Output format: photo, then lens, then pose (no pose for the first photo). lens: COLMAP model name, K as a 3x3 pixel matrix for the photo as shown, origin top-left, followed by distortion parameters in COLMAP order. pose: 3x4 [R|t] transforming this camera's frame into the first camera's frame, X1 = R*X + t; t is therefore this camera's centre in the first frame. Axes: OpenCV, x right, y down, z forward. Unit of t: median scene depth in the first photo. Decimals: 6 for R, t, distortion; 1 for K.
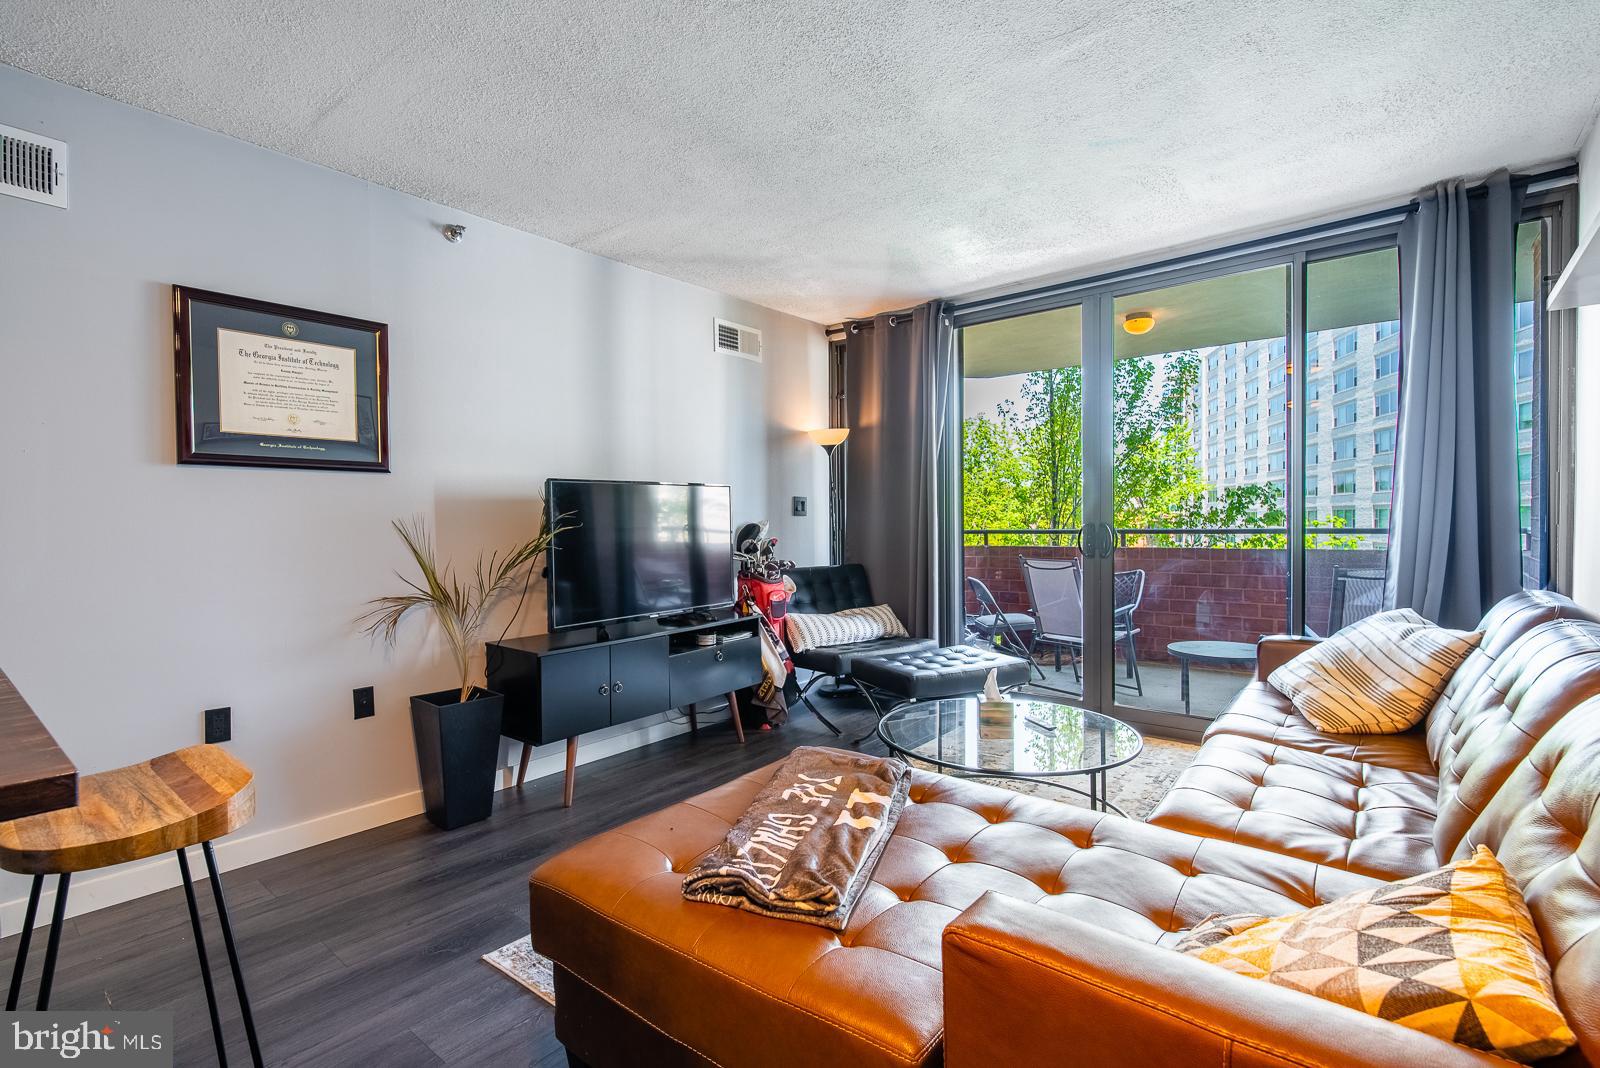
lens RADIAL K [[741.2, 0, 803.6], [0, 741.2, 524.7], [0, 0, 1]] dist [-0.001173, -0.000241]
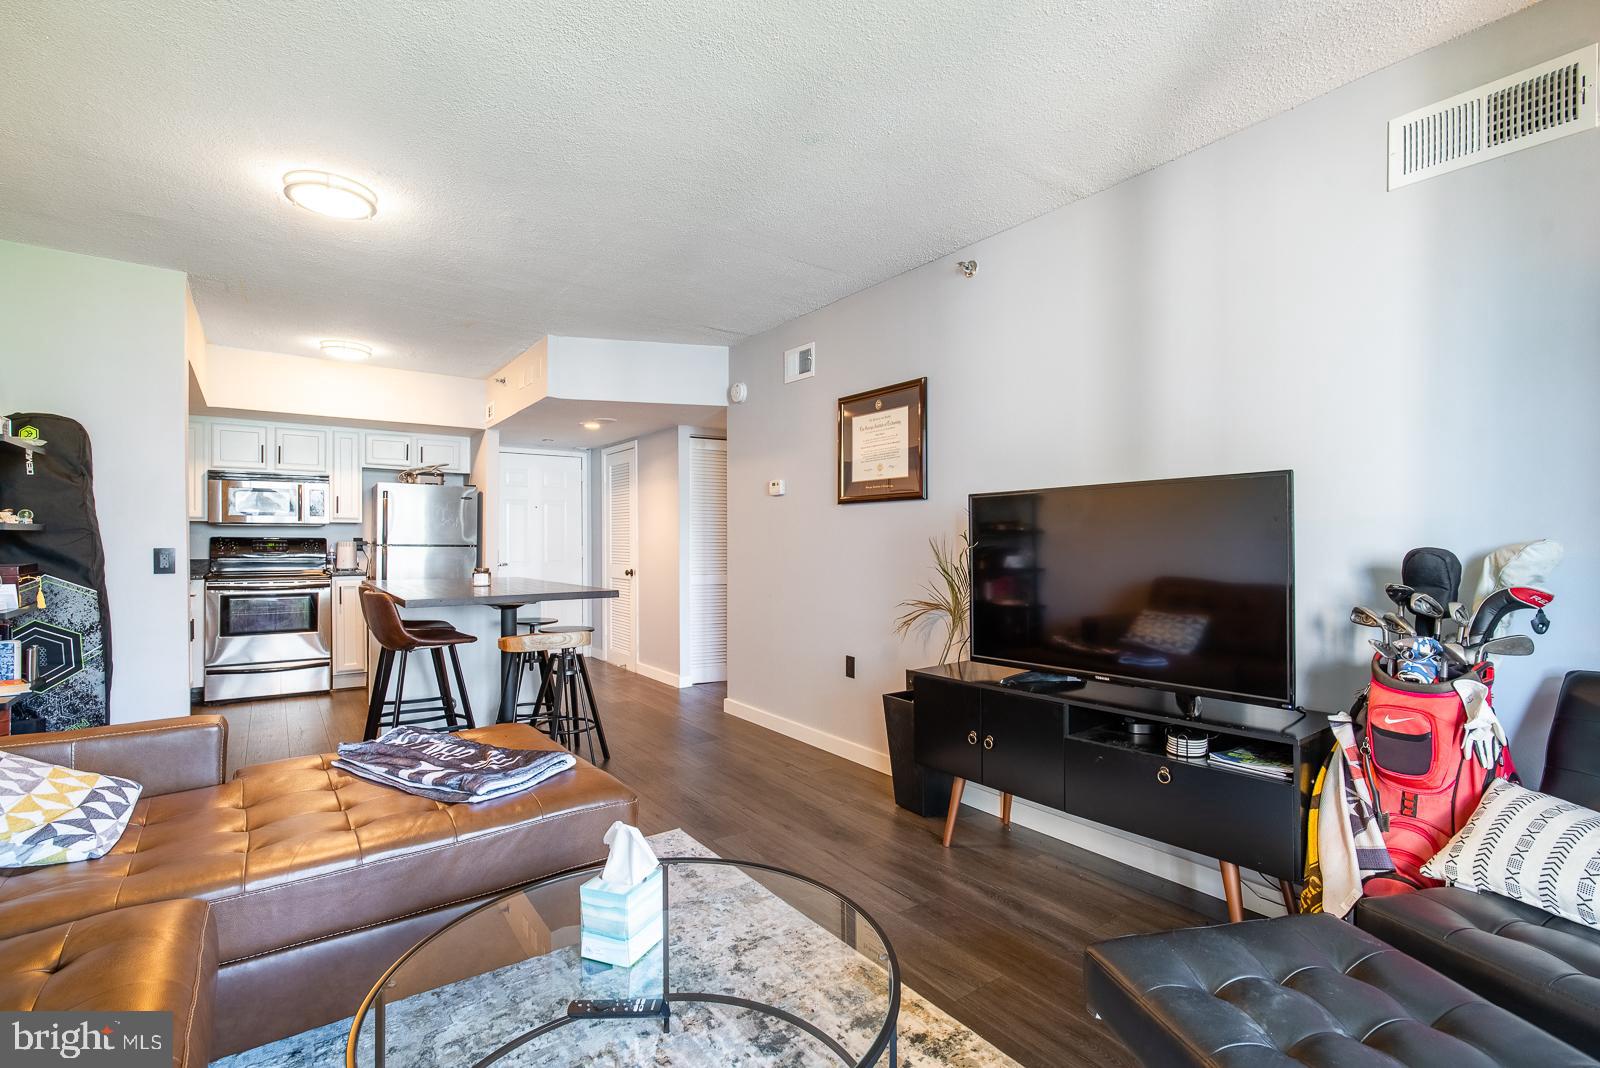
lens RADIAL K [[723.2, 0, 801.1], [0, 723.2, 540.8], [0, 0, 1]] dist [-0.000731, 0.000042]
pose [[-0.250894, 0.004894, -0.968002, 0.676802], [-0.005489, 0.999964, 0.006479, -0.009362], [0.967999, 0.006938, -0.250858, 1.171710]]
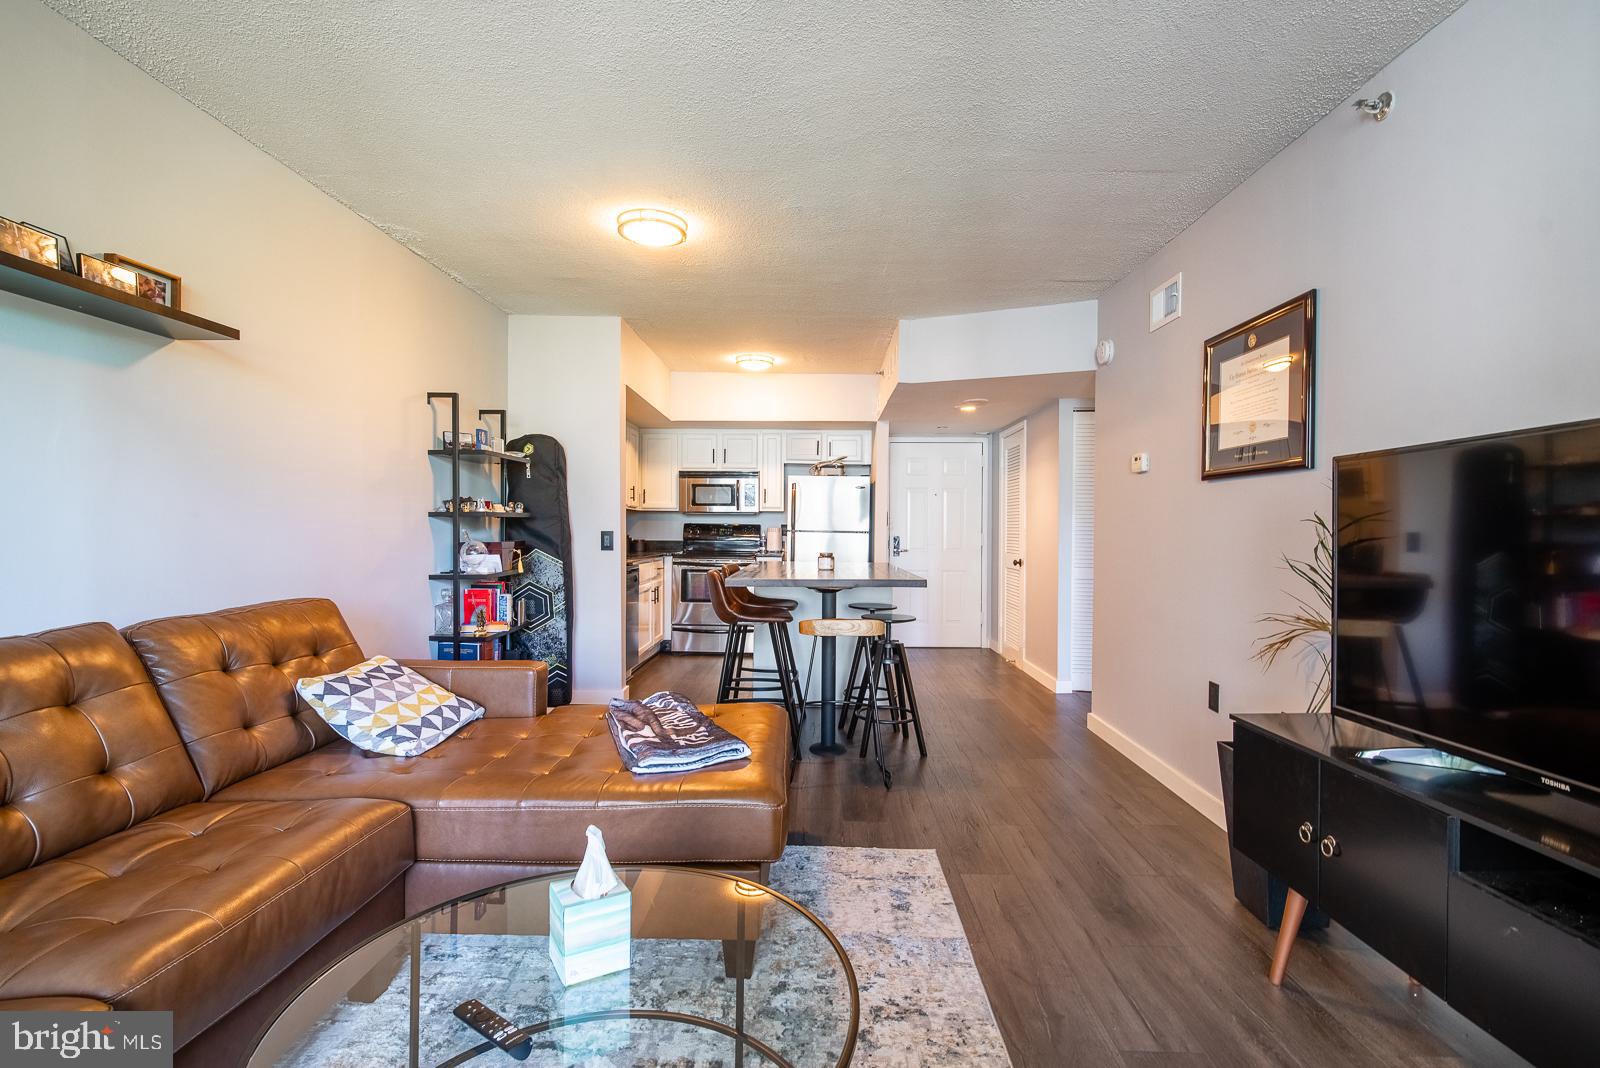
lens RADIAL K [[726.7, 0, 808.3], [0, 726.7, 535.5], [0, 0, 1]] dist [-0.001137, -0.000349]
pose [[-0.778119, 0.005933, -0.628089, 0.414874], [-0.007490, 0.999797, 0.018723, -0.006185], [0.628072, 0.019274, -0.777916, 1.363377]]
